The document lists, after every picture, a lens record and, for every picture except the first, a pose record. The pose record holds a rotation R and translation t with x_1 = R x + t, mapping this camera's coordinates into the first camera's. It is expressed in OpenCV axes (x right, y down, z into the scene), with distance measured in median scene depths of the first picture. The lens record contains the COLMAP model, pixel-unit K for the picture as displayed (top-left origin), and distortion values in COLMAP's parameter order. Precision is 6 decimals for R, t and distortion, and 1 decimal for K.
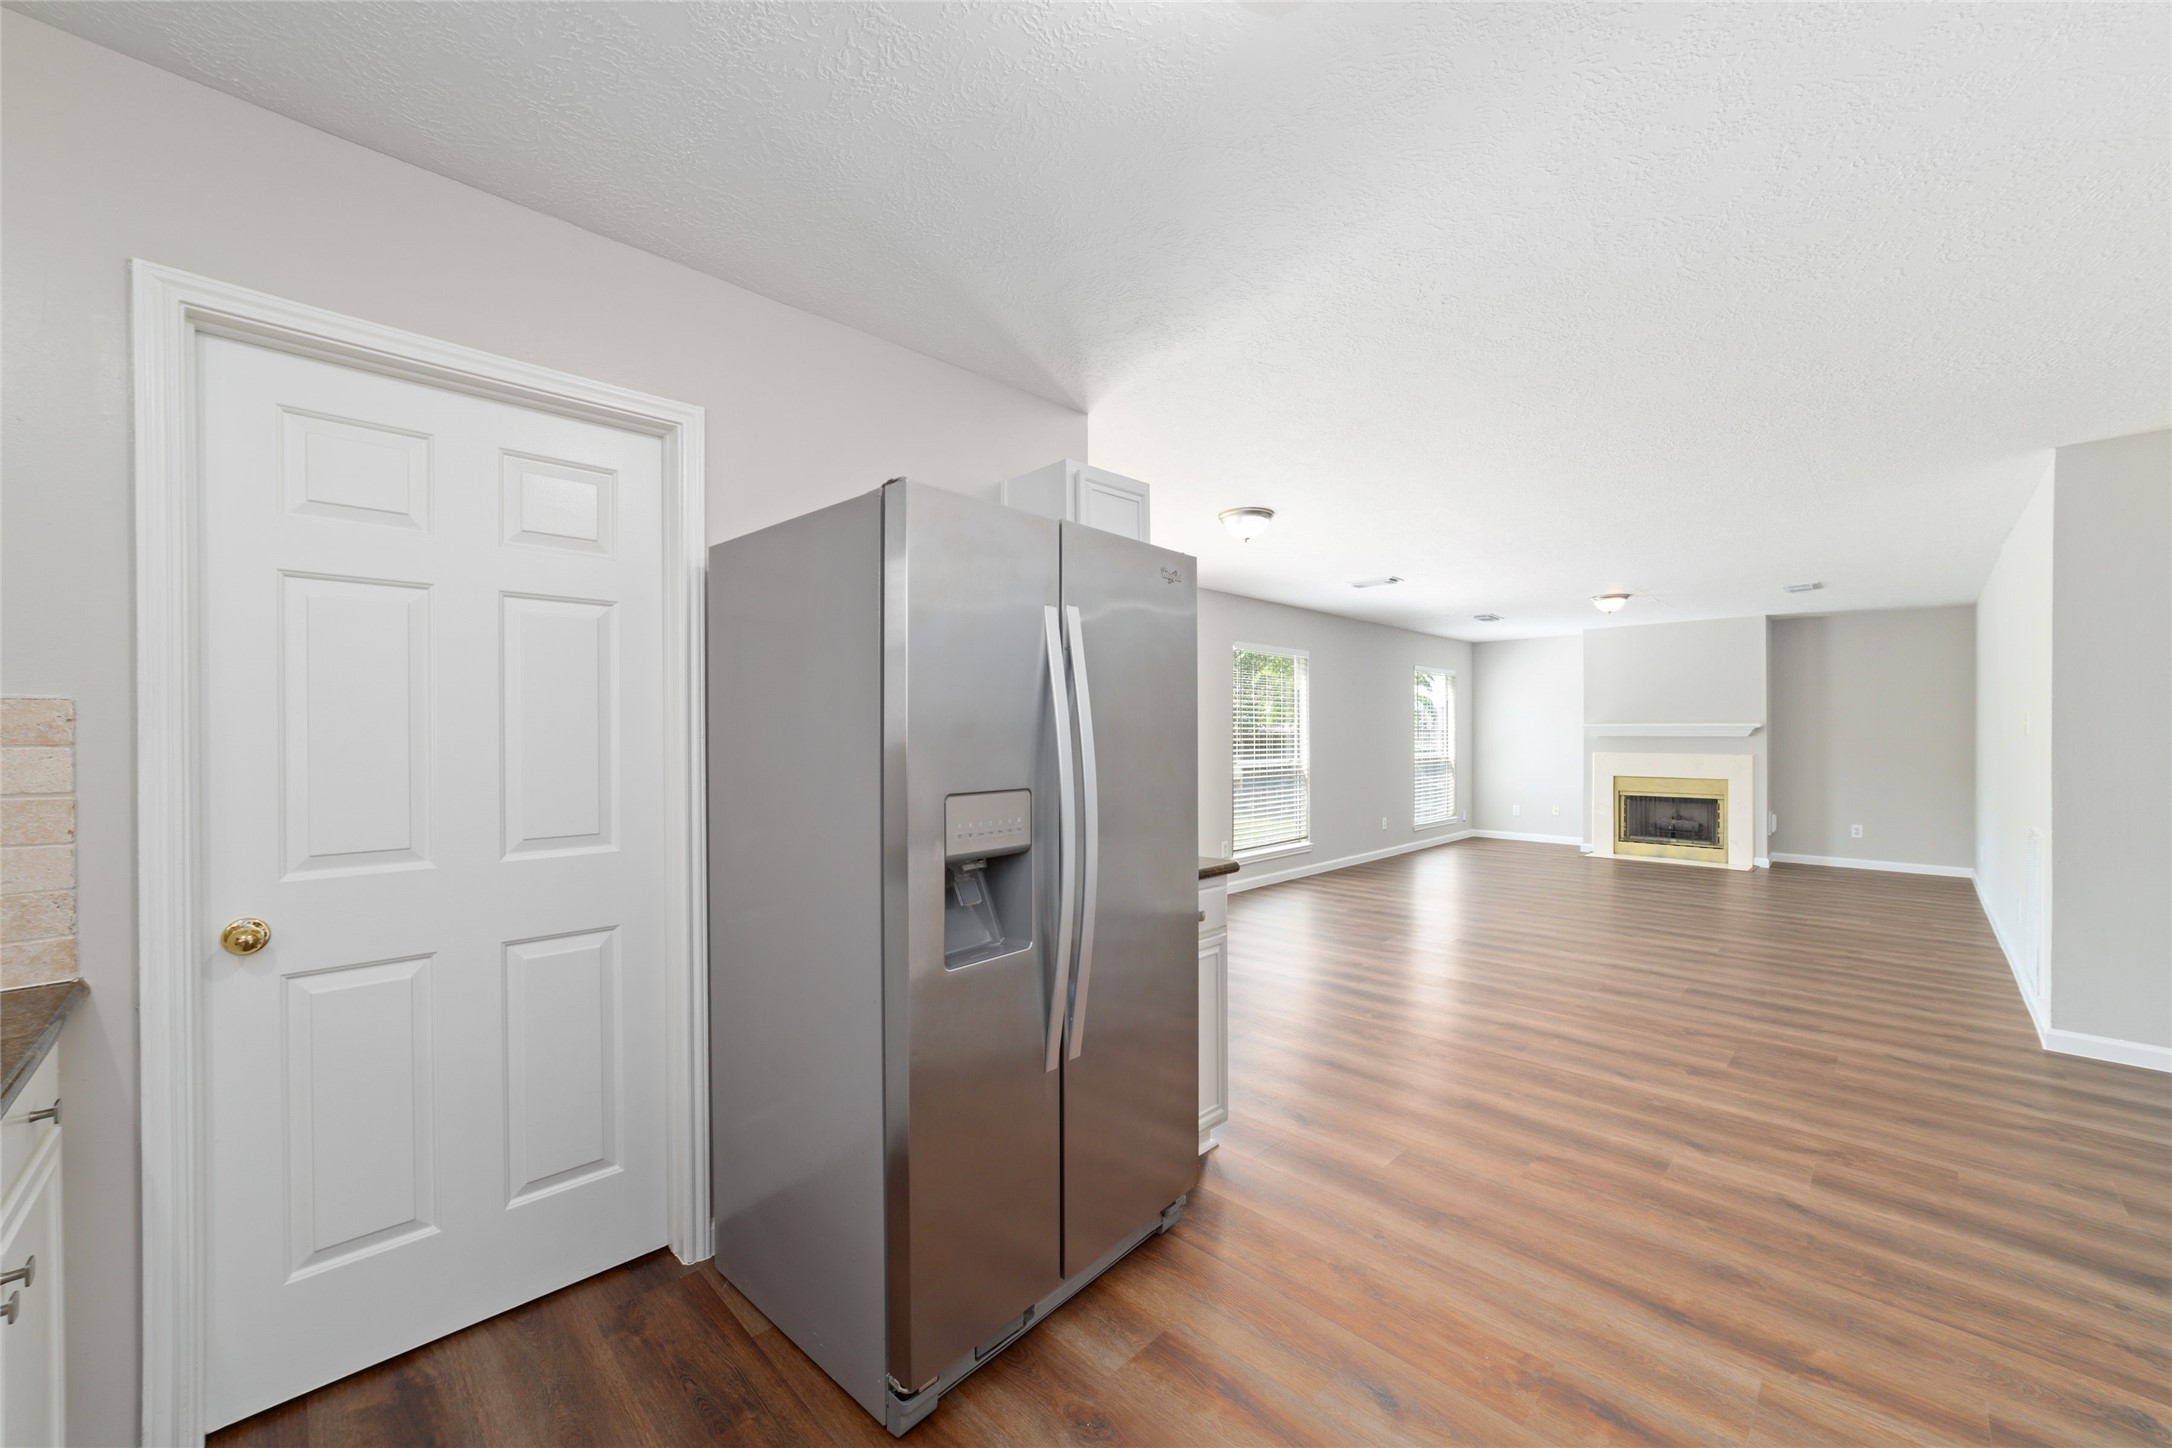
lens RADIAL K [[826.0, 0, 1080.9], [0, 826.0, 739.2], [0, 0, 1]] dist [-0.008672, 0.000235]
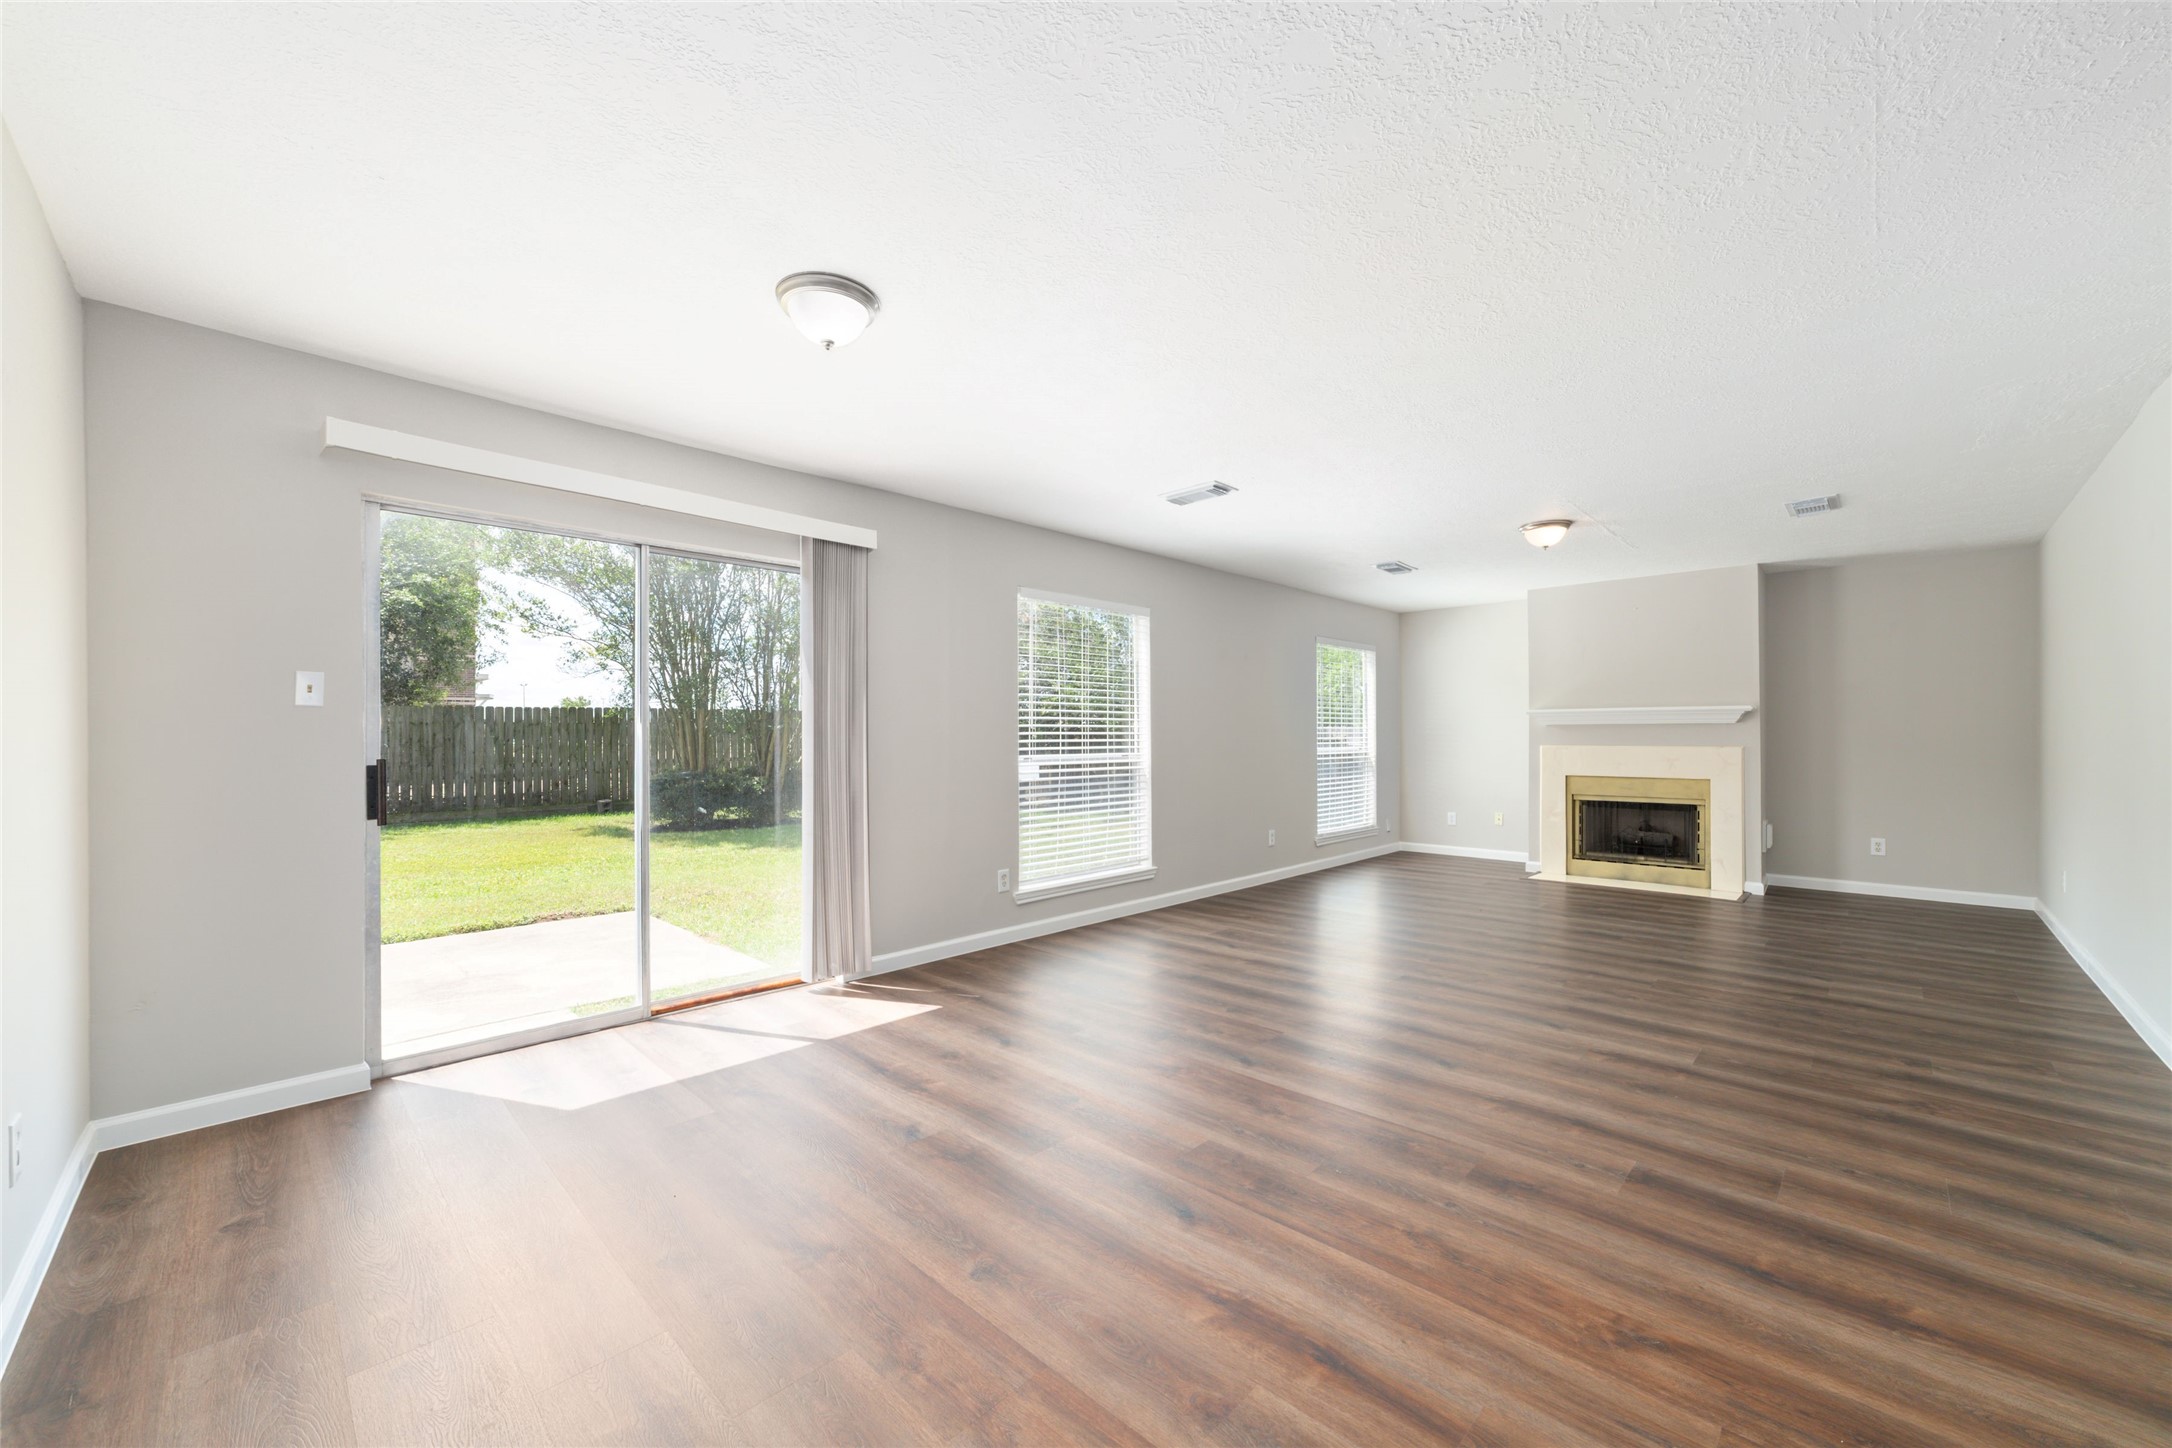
lens RADIAL K [[826.0, 0, 1077.4], [0, 826.0, 739.7], [0, 0, 1]] dist [-0.008672, 0.000235]
pose [[0.999948, -0.002770, 0.009841, 0.202499], [0.002796, 0.999993, -0.002625, 0.013204], [-0.009834, 0.002652, 0.999948, 0.254900]]
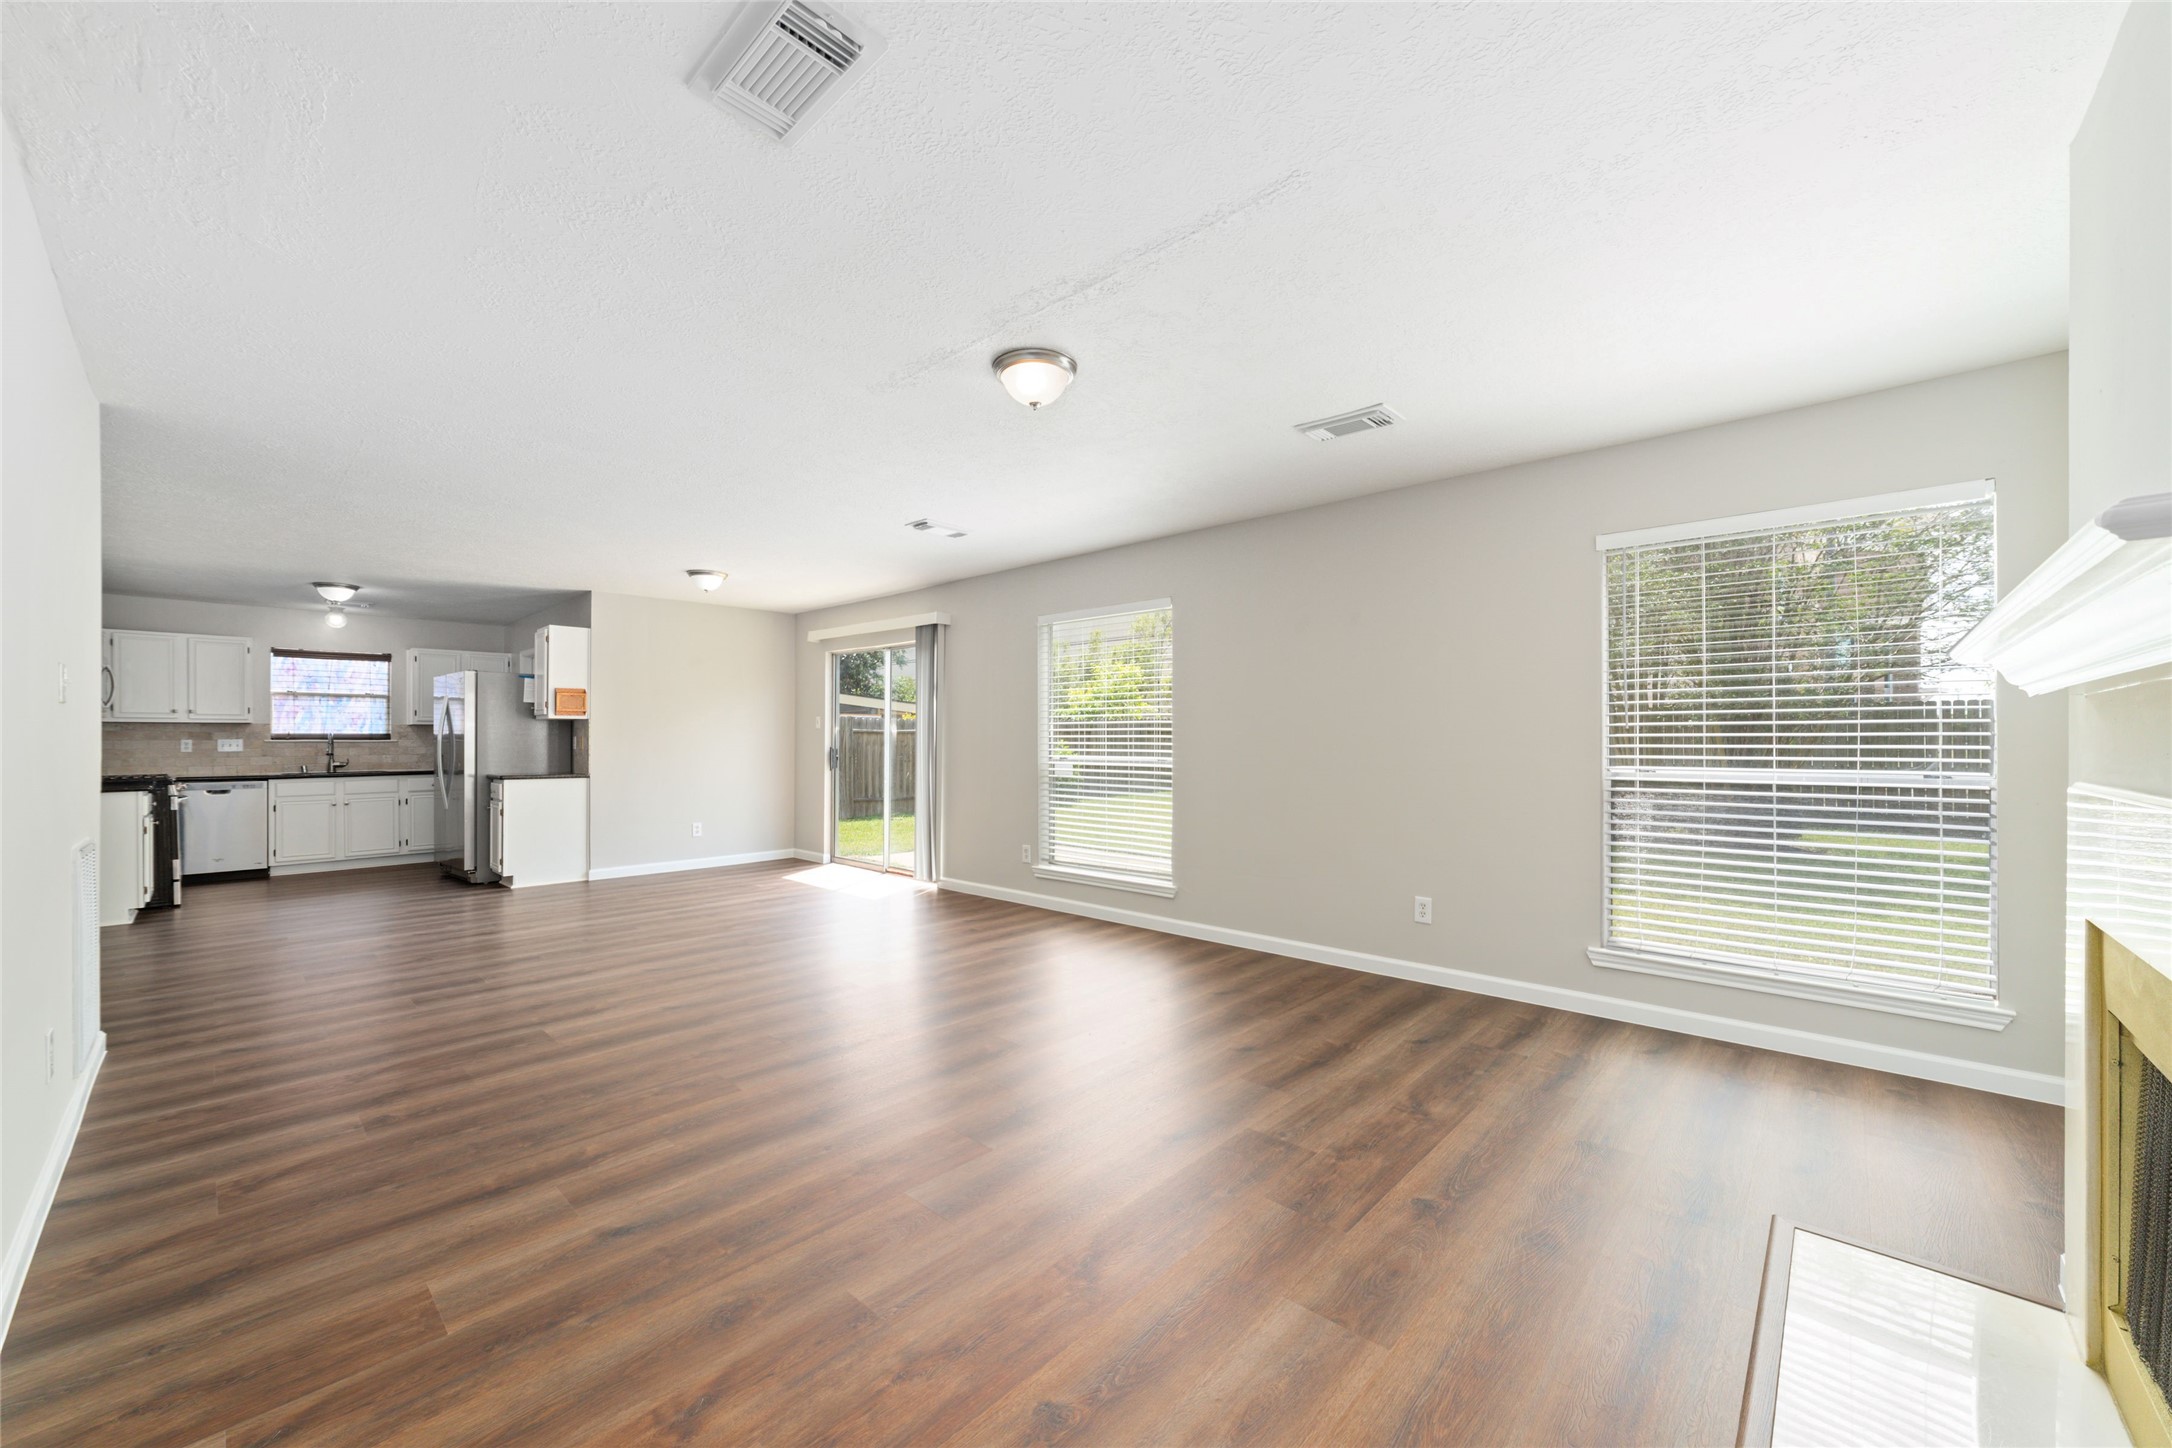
lens RADIAL K [[826.0, 0, 1094.7], [0, 826.0, 742.7], [0, 0, 1]] dist [-0.008672, 0.000235]
pose [[0.050147, 0.005817, -0.998725, 0.947387], [-0.005398, 0.999970, 0.005553, 0.007113], [0.998727, 0.005113, 0.050177, 0.909101]]
